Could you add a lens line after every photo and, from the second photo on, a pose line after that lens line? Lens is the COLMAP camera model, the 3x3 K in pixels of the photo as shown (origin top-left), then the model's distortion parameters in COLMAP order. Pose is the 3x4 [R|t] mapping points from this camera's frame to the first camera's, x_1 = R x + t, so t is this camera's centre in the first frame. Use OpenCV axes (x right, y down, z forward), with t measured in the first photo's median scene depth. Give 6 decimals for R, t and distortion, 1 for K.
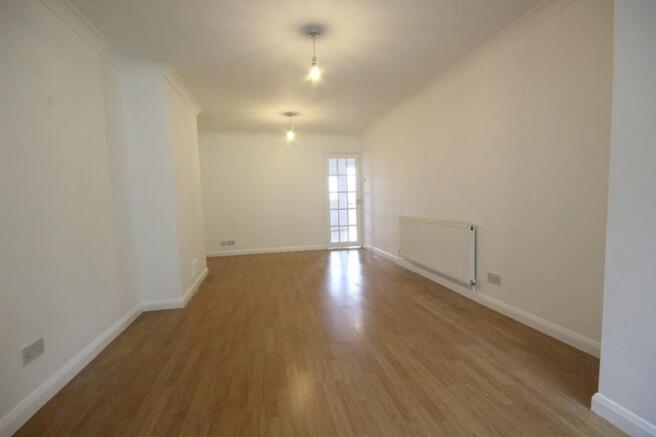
lens RADIAL K [[302.8, 0, 332.2], [0, 302.8, 224.0], [0, 0, 1]] dist [-0.015830, -0.000331]
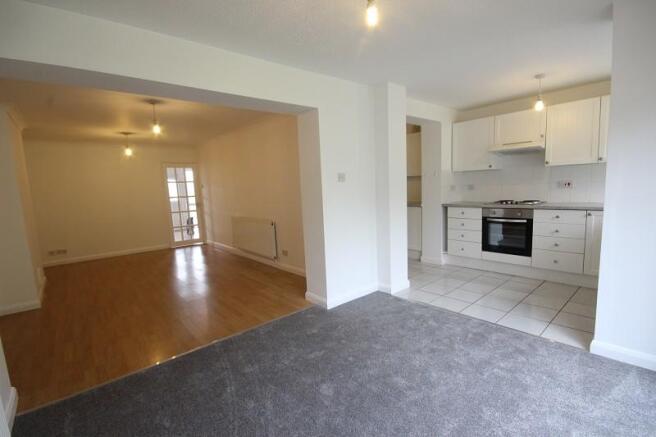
lens RADIAL K [[302.8, 0, 332.2], [0, 302.8, 224.0], [0, 0, 1]] dist [-0.015830, -0.000331]
pose [[0.880614, -0.069078, 0.468772, -0.010509], [0.058255, 0.997595, 0.037569, -0.015074], [-0.470239, -0.005776, 0.882520, -0.318659]]
